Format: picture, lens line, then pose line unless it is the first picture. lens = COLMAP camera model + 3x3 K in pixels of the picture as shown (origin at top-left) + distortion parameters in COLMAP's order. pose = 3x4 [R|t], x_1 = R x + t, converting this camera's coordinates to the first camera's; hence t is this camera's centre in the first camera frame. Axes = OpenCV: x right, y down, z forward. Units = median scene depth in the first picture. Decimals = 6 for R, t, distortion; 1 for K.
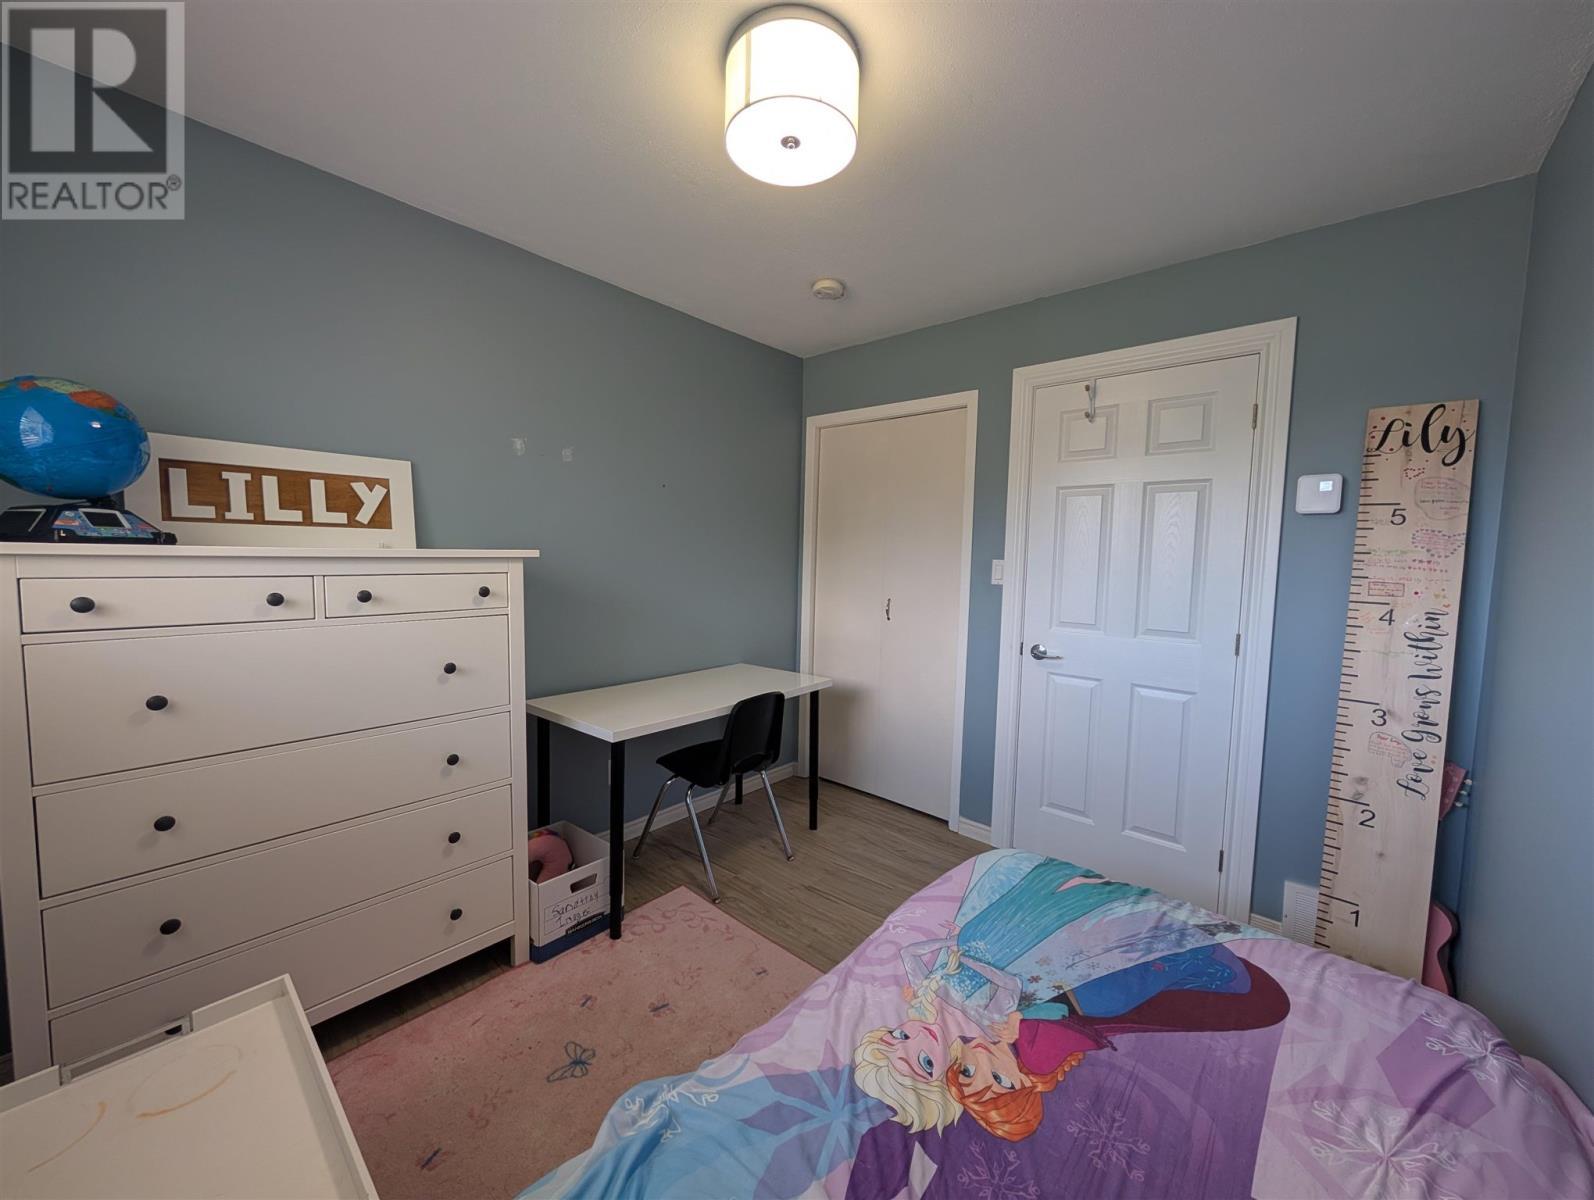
lens RADIAL K [[595.9, 0, 794.0], [0, 595.9, 599.8], [0, 0, 1]] dist [-0.002387, -0.000064]
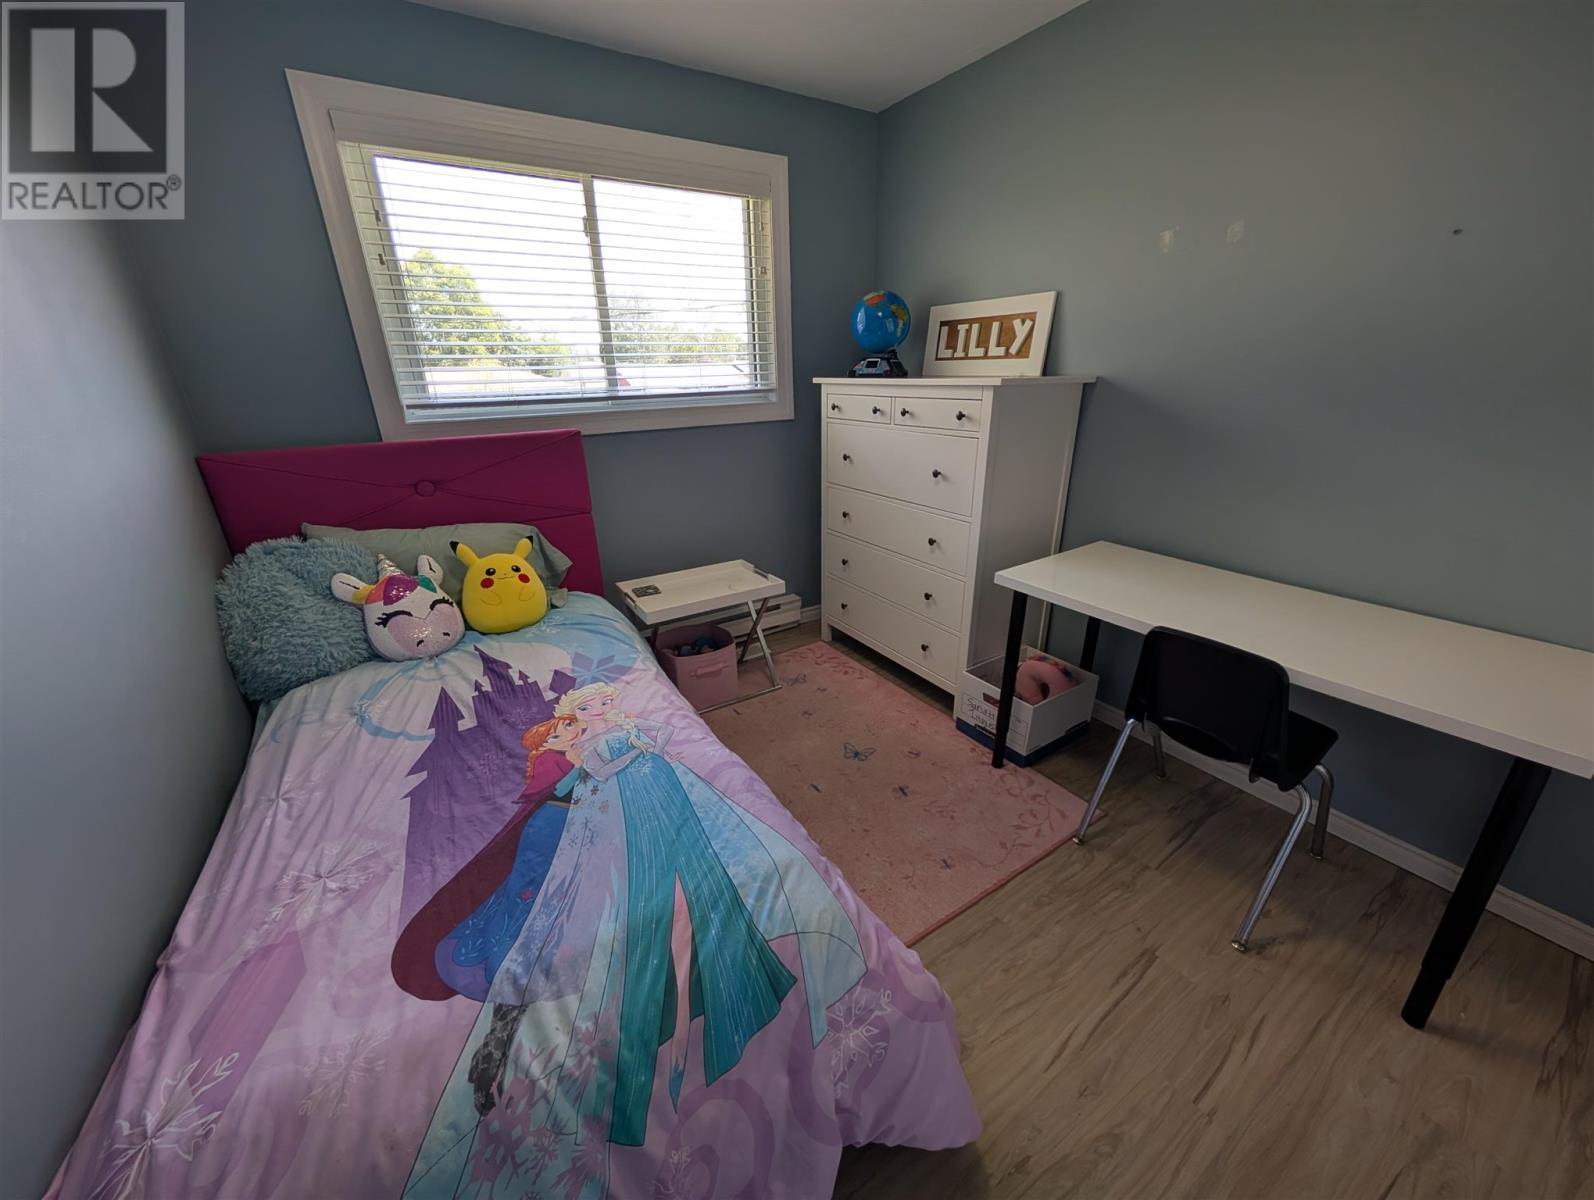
lens RADIAL K [[595.9, 0, 794.0], [0, 595.9, 599.8], [0, 0, 1]] dist [-0.002387, -0.000064]
pose [[-0.303627, 0.332871, -0.892753, 0.987925], [-0.060519, 0.928358, 0.366729, -0.110384], [0.950867, 0.165377, -0.261729, 1.339947]]
